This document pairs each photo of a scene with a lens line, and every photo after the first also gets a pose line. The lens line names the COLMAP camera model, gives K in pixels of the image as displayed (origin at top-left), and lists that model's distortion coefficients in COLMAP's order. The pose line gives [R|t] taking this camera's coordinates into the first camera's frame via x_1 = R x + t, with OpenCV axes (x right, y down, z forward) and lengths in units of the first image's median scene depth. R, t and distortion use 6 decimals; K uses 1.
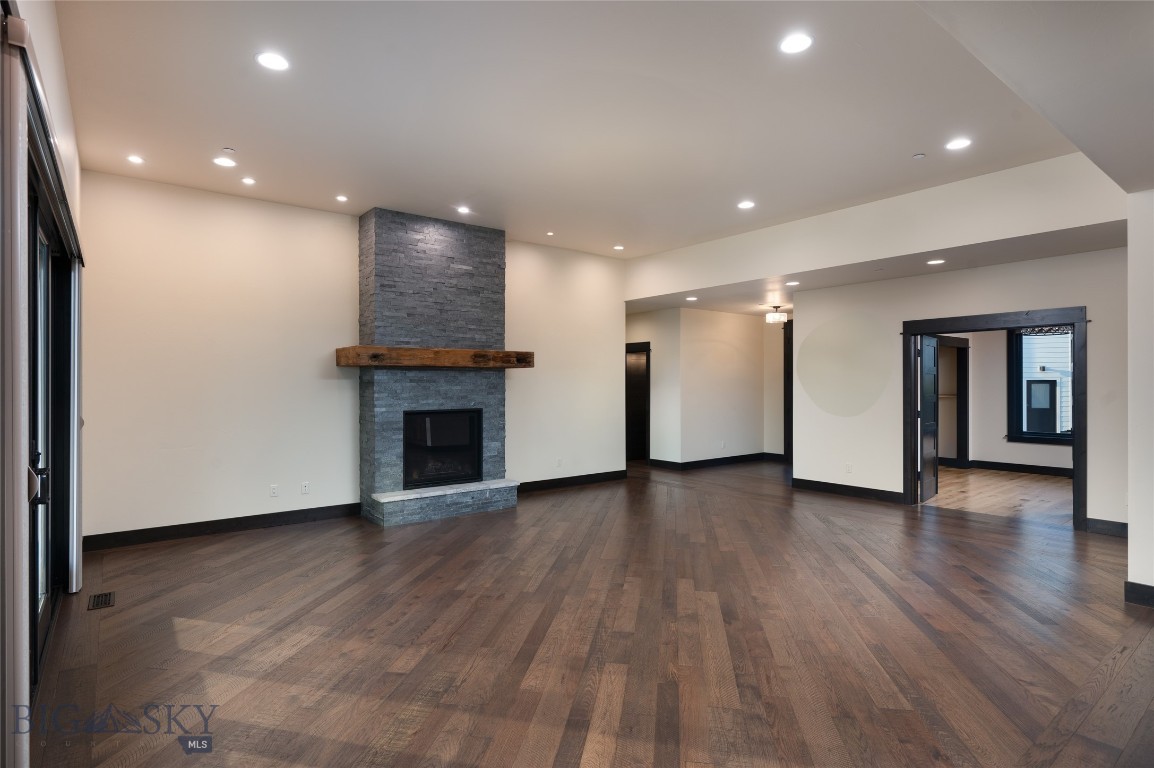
lens RADIAL K [[593.3, 0, 553.3], [0, 593.3, 389.3], [0, 0, 1]] dist [0.001779, 0.000933]
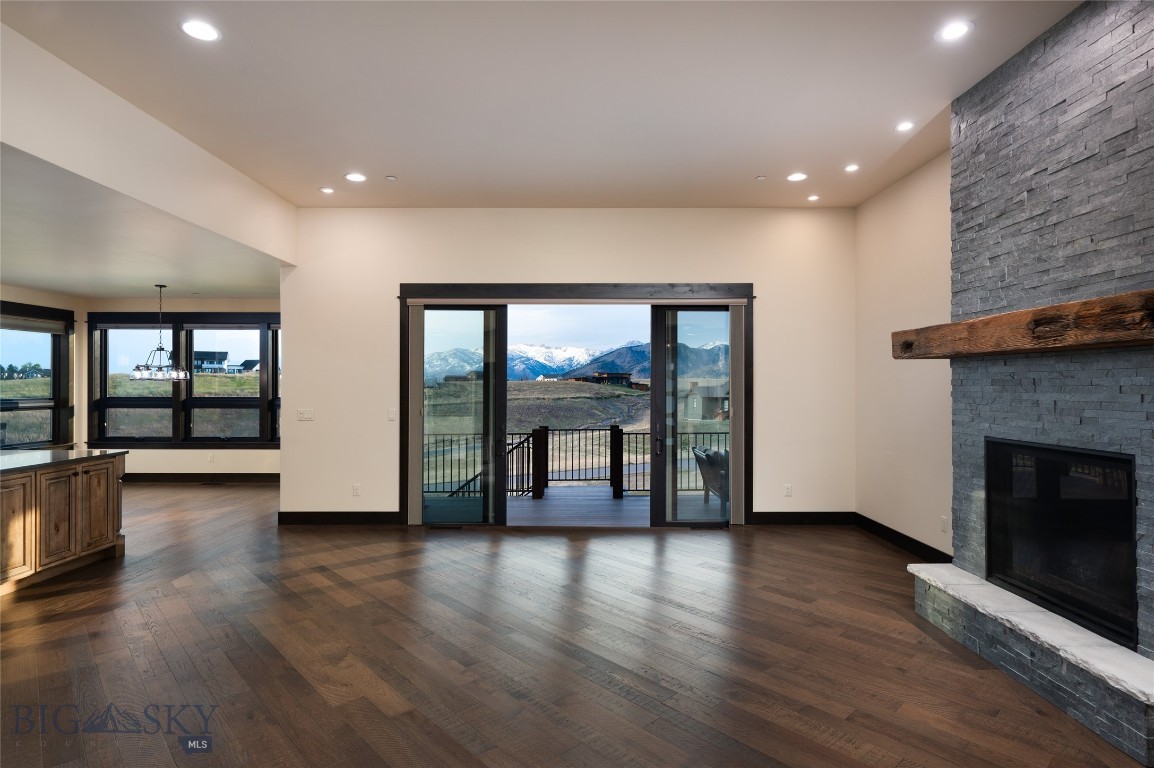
lens RADIAL K [[593.3, 0, 573.1], [0, 593.3, 382.5], [0, 0, 1]] dist [0.001779, 0.000933]
pose [[-0.575001, -0.005002, -0.818137, 0.405983], [-0.006598, 0.999977, -0.001477, -0.010514], [0.818126, 0.004549, -0.575021, 0.973638]]
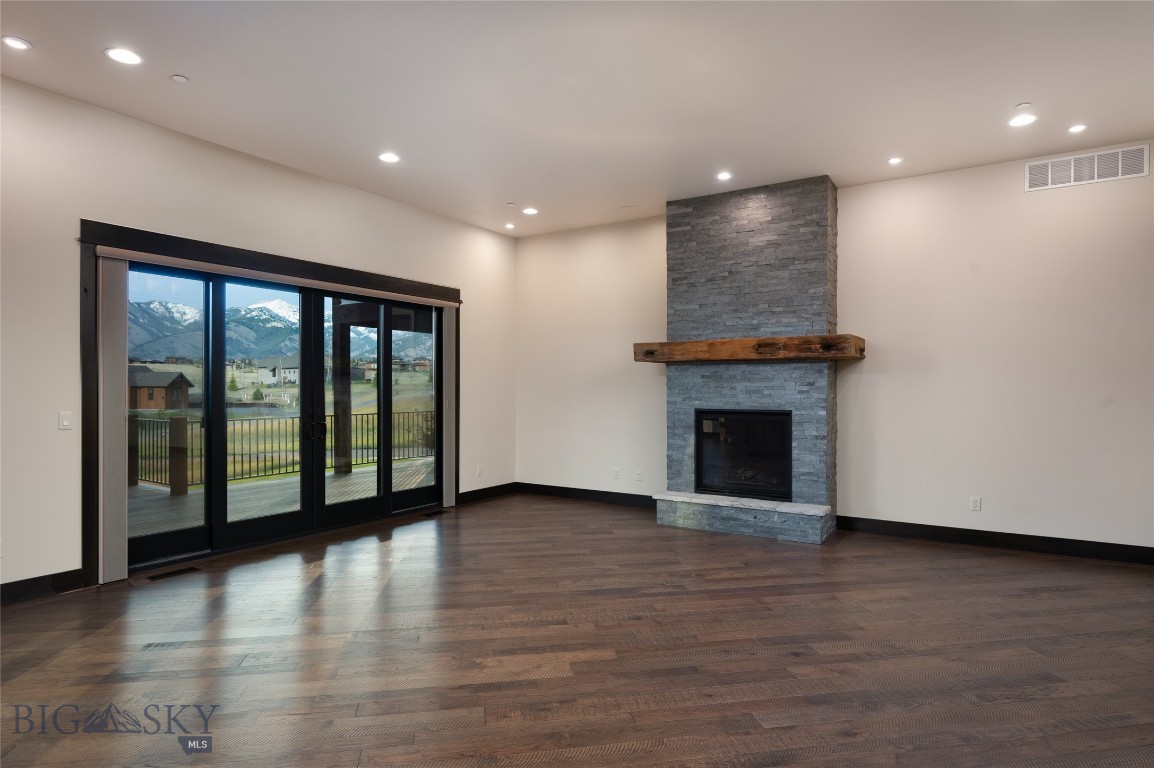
lens RADIAL K [[623.7, 0, 564.4], [0, 623.7, 383.6], [0, 0, 1]] dist [0.037462, 0.000394]
pose [[0.344672, 0.001809, -0.938722, 0.590133], [-0.008601, 0.999962, -0.001231, 0.000075], [0.938684, 0.008499, 0.344674, 0.448340]]
